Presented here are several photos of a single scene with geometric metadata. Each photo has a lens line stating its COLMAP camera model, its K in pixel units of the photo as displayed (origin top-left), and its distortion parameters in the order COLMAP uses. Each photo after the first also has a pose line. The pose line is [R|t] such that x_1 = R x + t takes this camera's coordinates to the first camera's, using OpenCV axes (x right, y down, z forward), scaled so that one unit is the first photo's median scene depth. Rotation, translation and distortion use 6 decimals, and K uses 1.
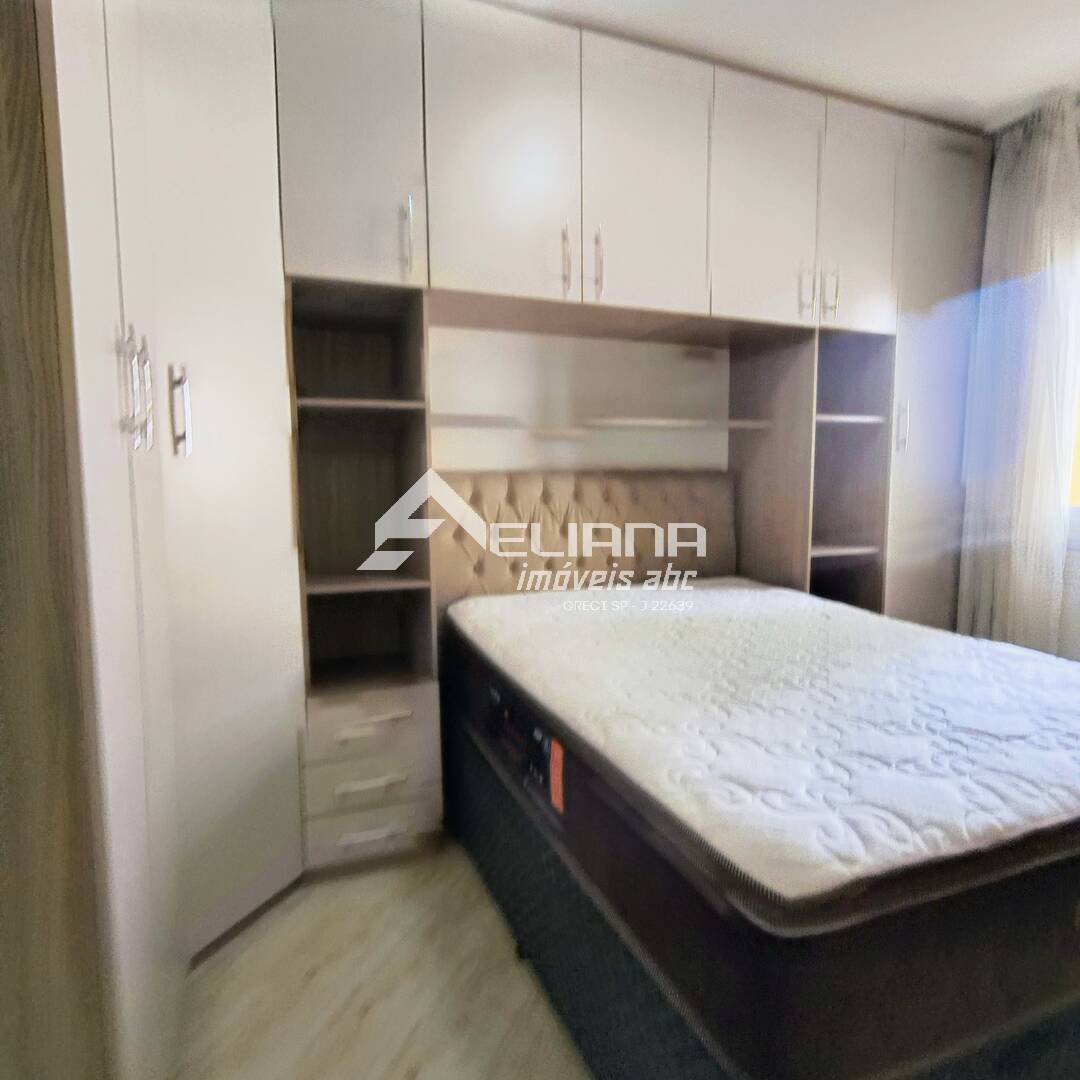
lens RADIAL K [[671.4, 0, 539.4], [0, 671.4, 527.9], [0, 0, 1]] dist [-0.009023, 0.002878]
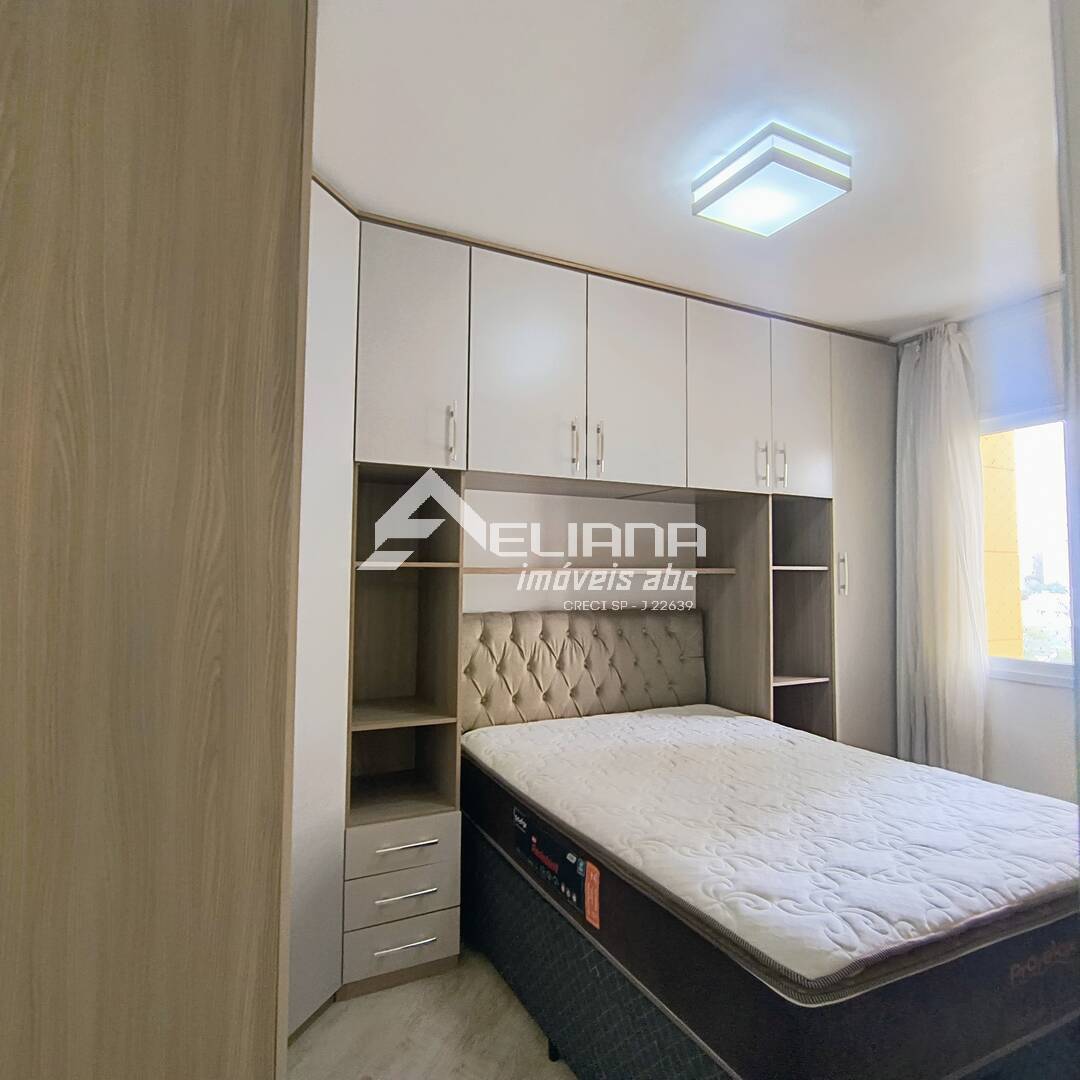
lens RADIAL K [[671.4, 0, 538.0], [0, 671.4, 538.0], [0, 0, 1]] dist [-0.009023, 0.002878]
pose [[0.996428, 0.012326, 0.083537, -0.129631], [-0.000255, 0.989724, -0.142989, -0.061307], [-0.084441, 0.142457, 0.986193, -0.182374]]
